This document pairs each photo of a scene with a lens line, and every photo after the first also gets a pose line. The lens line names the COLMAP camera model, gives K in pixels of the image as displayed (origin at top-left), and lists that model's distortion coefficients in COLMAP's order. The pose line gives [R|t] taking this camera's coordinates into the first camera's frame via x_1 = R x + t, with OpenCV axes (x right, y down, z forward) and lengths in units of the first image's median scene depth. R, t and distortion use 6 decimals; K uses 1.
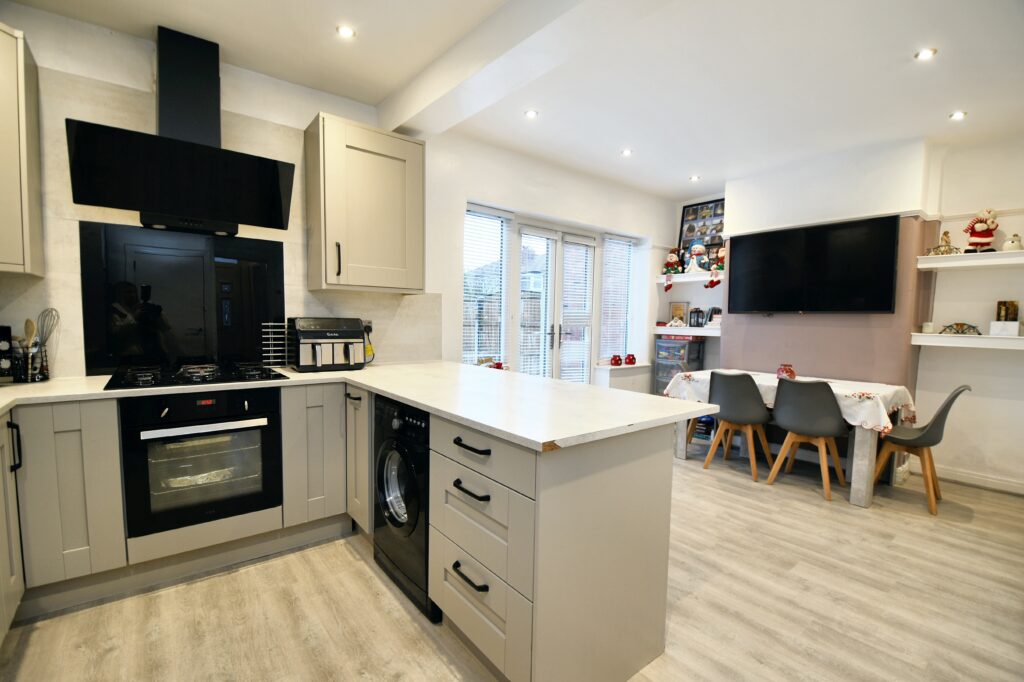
lens RADIAL K [[450.0, 0, 514.4], [0, 450.0, 354.8], [0, 0, 1]] dist [0.014755, -0.019913]
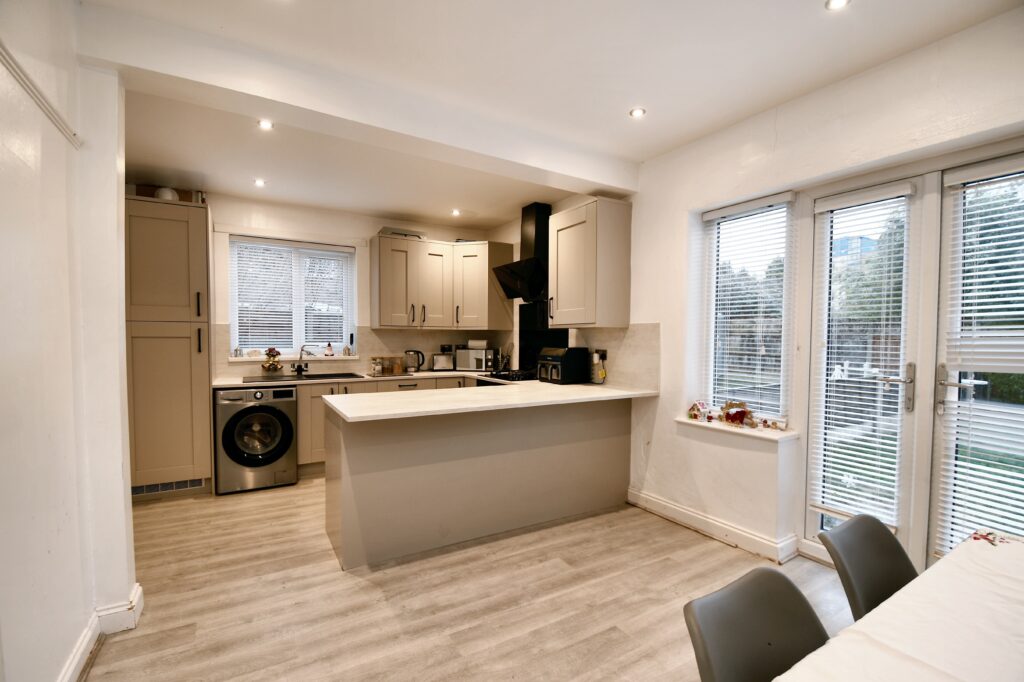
lens RADIAL K [[450.0, 0, 514.4], [0, 450.0, 354.8], [0, 0, 1]] dist [0.014755, -0.019913]
pose [[-0.140864, 0.016494, -0.989892, 0.624180], [-0.088234, 0.995673, 0.029147, -0.050956], [0.986089, 0.091448, -0.138799, 0.619622]]
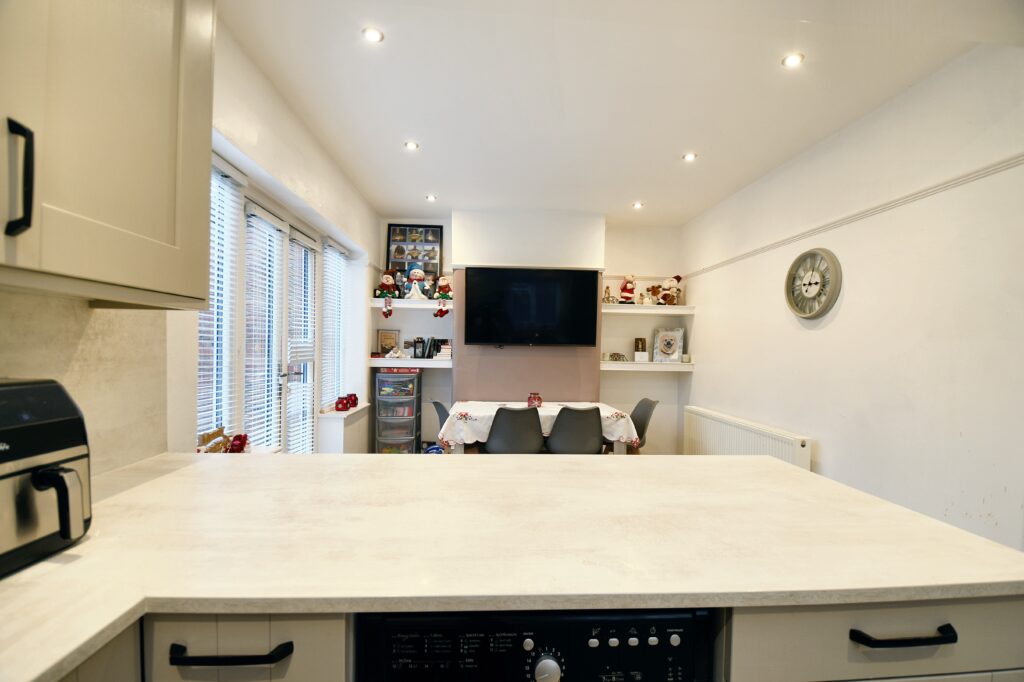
lens RADIAL K [[450.0, 0, 514.4], [0, 450.0, 354.8], [0, 0, 1]] dist [0.014755, -0.019913]
pose [[0.578726, -0.019374, 0.815292, -0.247220], [0.057521, 0.998198, -0.017110, -0.044099], [-0.813491, 0.056799, 0.578797, 0.330160]]
